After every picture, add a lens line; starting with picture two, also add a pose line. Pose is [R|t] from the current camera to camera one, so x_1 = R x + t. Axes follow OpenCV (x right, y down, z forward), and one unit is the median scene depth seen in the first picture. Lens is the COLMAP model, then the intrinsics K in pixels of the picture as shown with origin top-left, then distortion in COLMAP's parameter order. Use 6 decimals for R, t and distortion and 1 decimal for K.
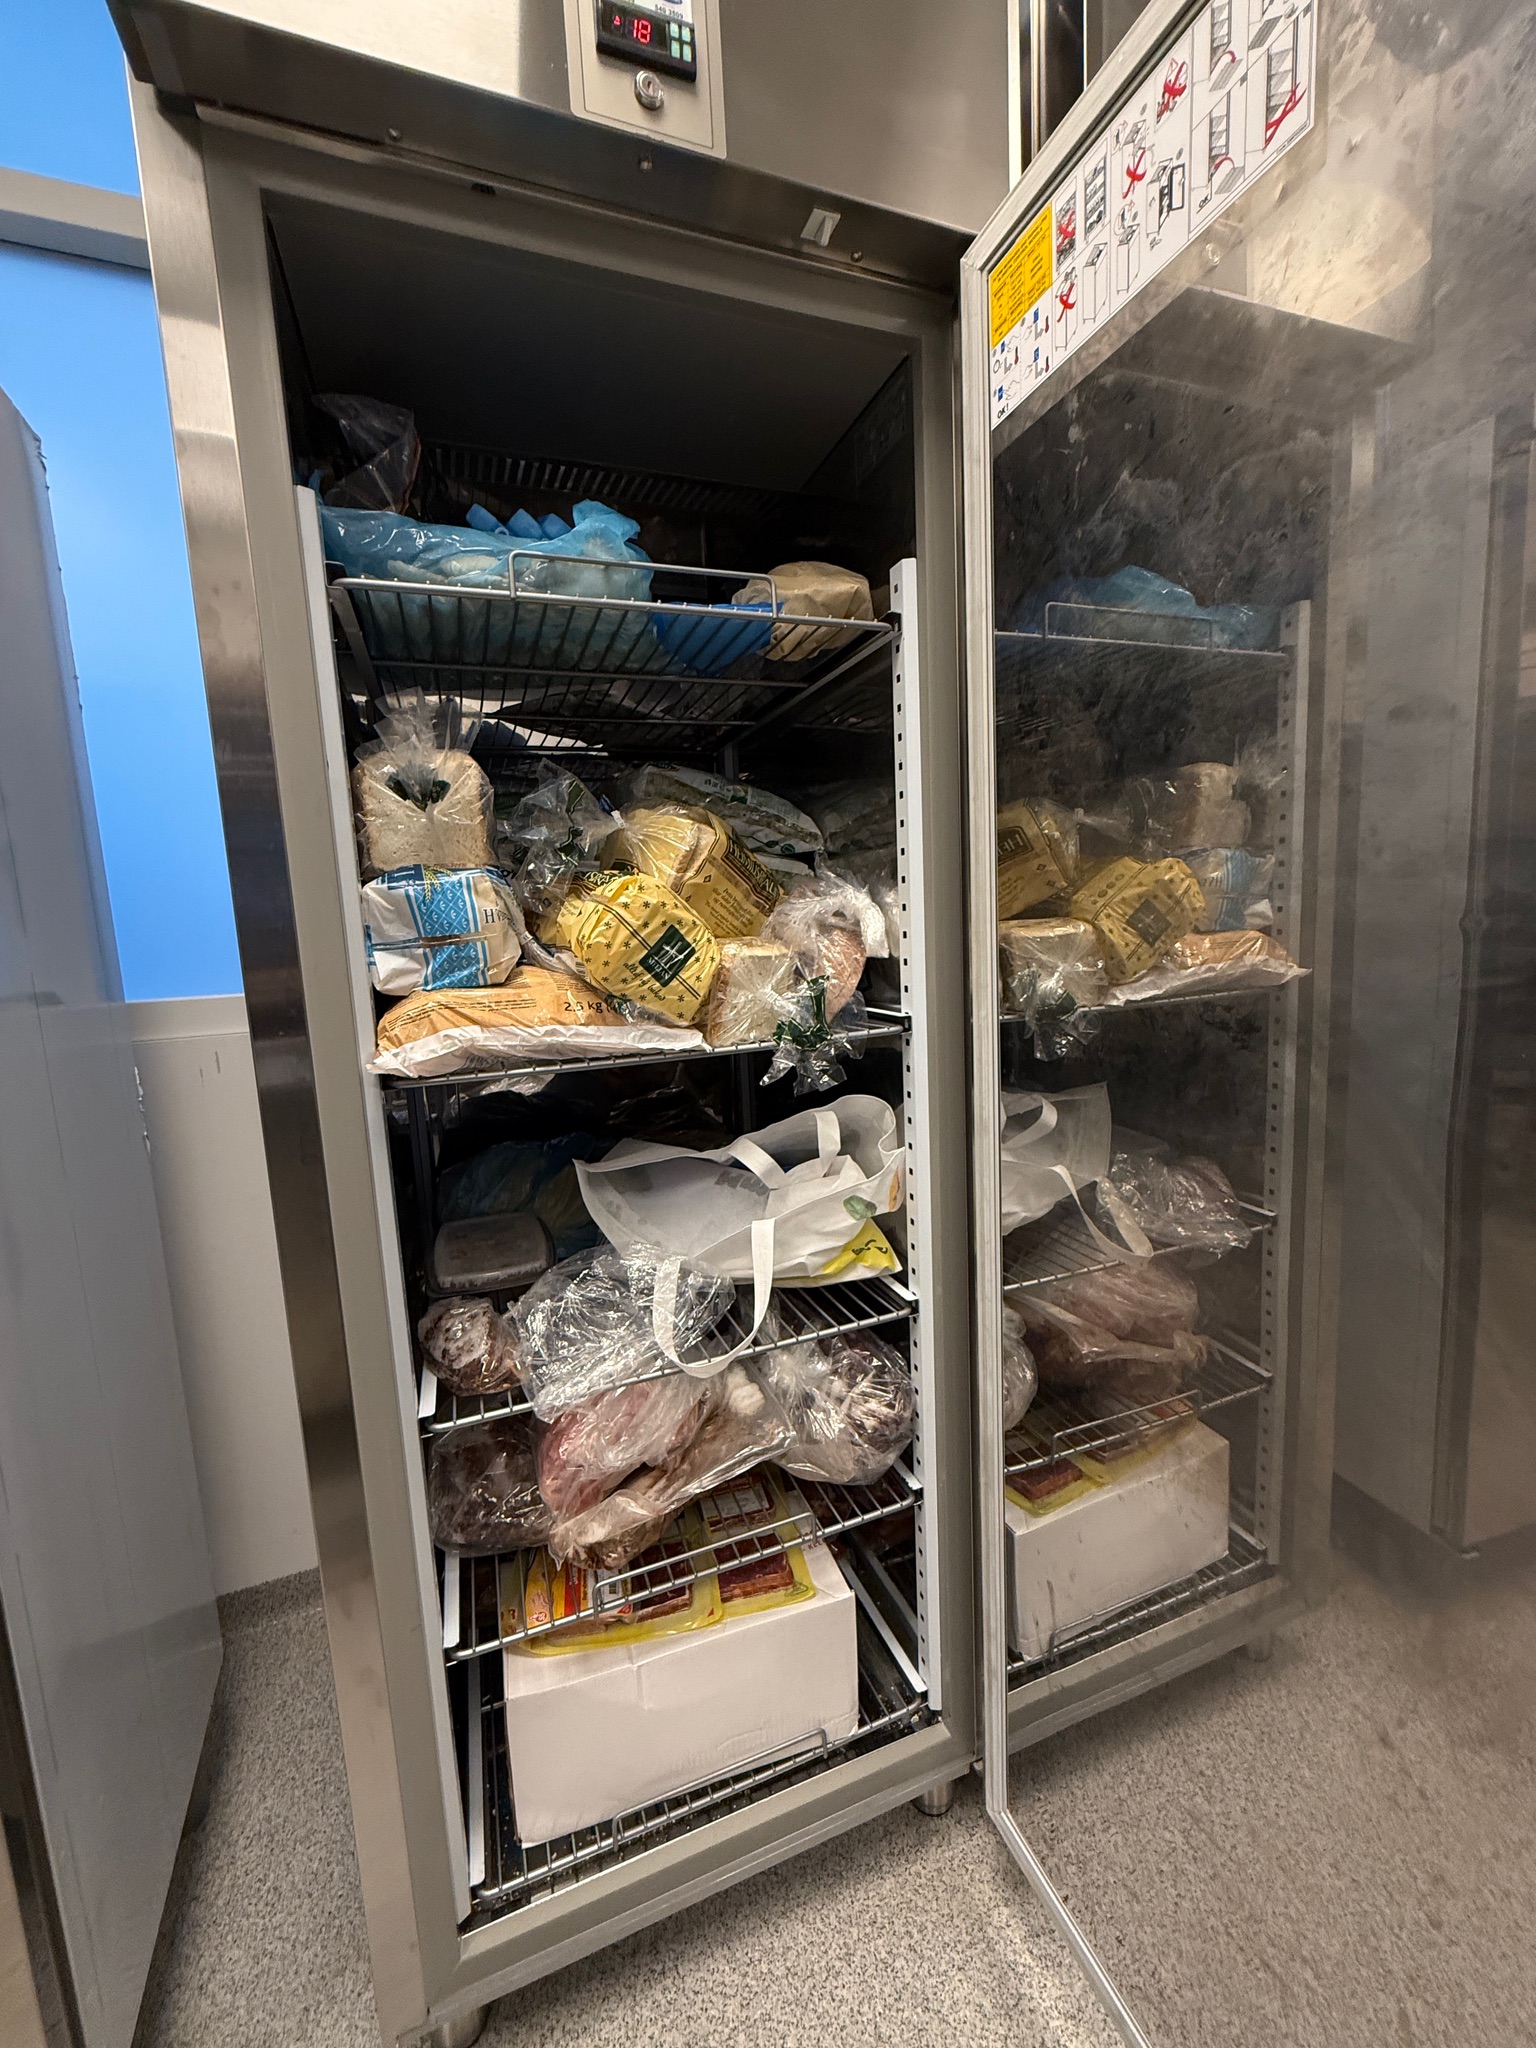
lens RADIAL K [[817.5, 0, 768.0], [0, 817.5, 1025.5], [0, 0, 1]] dist [-0.000675, -0.000713]
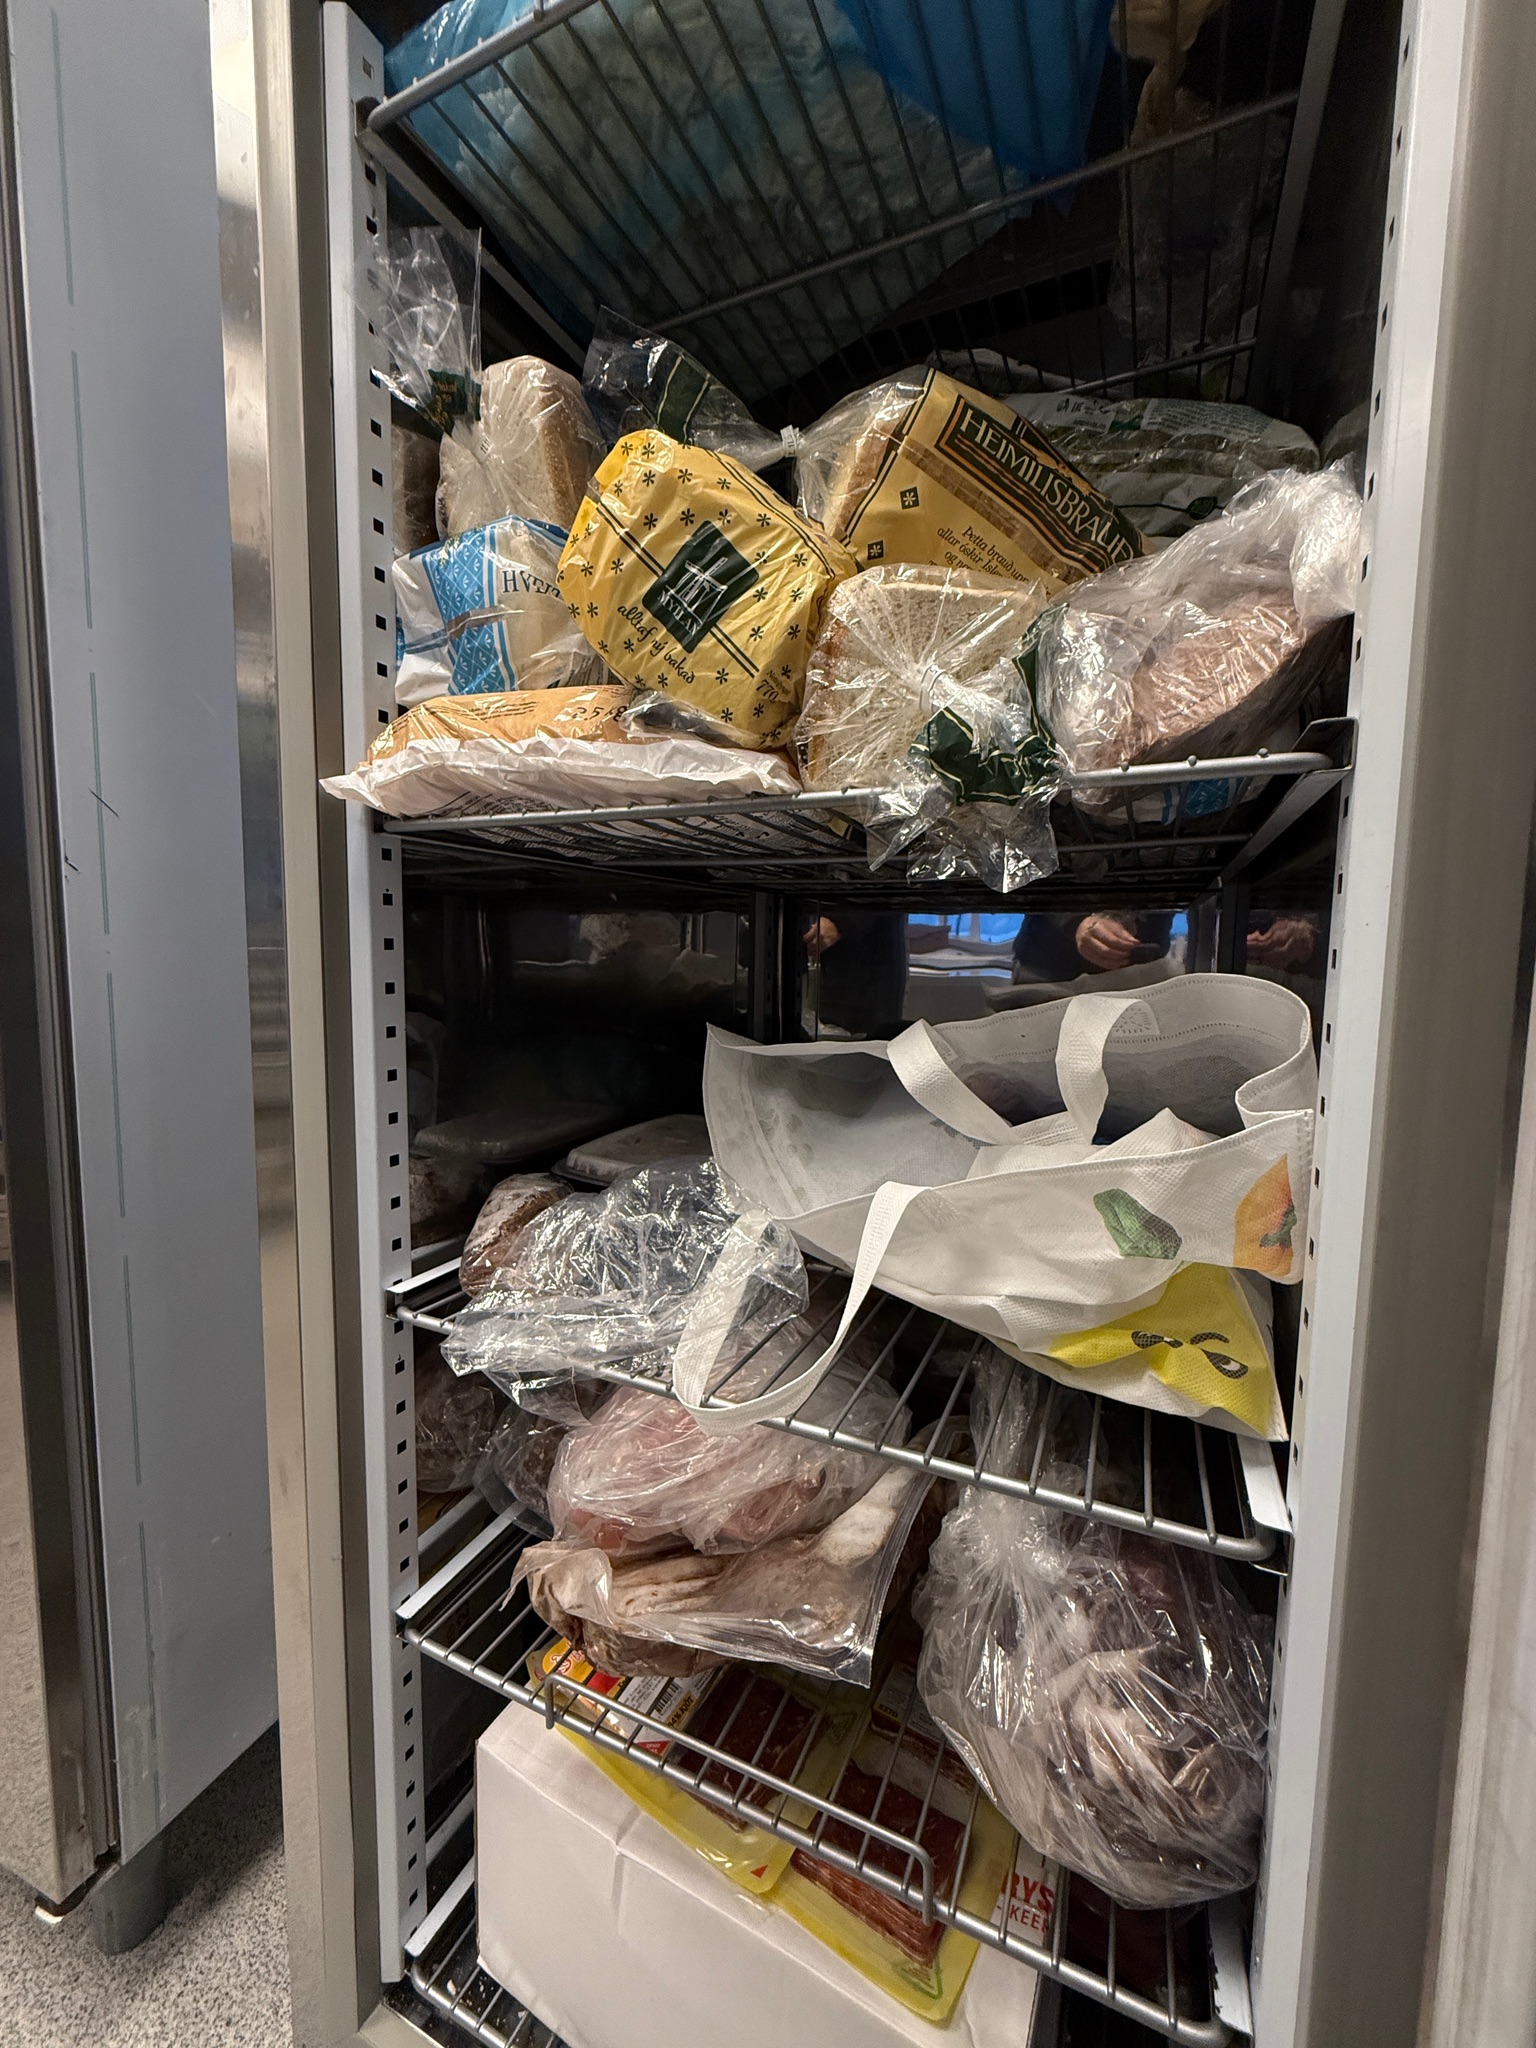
lens RADIAL K [[817.5, 0, 766.1], [0, 817.5, 1020.6], [0, 0, 1]] dist [-0.000675, -0.000713]
pose [[0.694720, 0.123746, -0.708556, 0.266862], [-0.144353, 0.989034, 0.031195, 0.141583], [0.704646, 0.080610, 0.704965, 0.602393]]
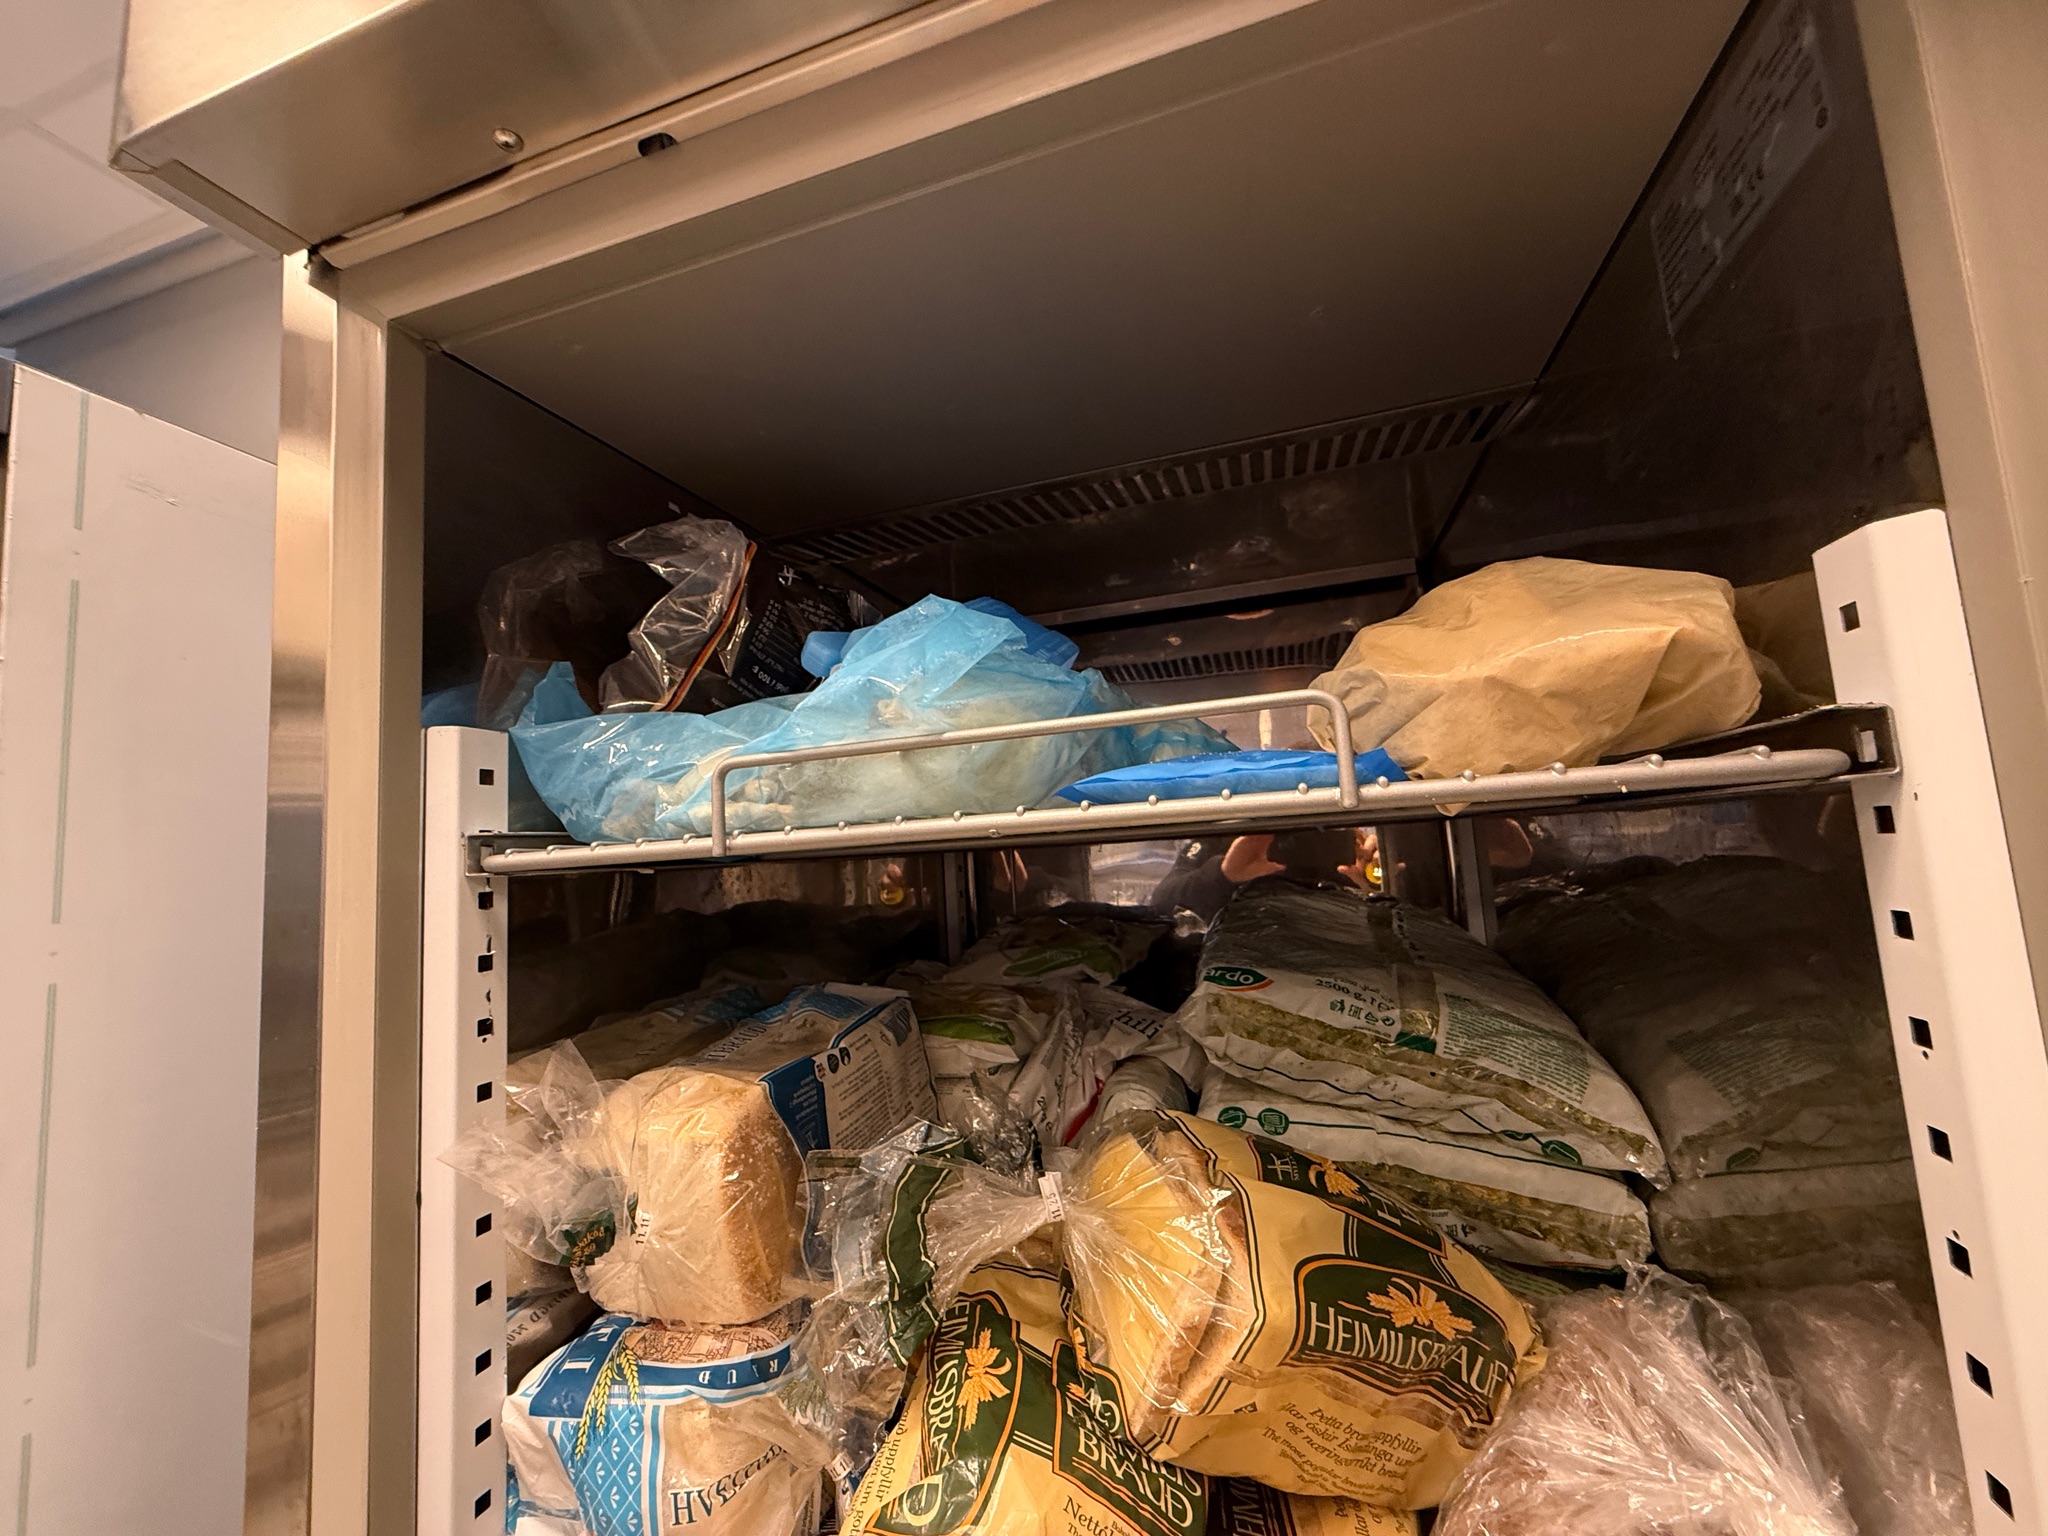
lens RADIAL K [[817.5, 0, 1024.2], [0, 817.5, 773.4], [0, 0, 1]] dist [-0.000675, -0.000713]
pose [[0.783333, -0.063626, -0.618337, 0.099908], [-0.056607, 0.983312, -0.172894, -0.399920], [0.619019, 0.170436, 0.766660, 0.592585]]
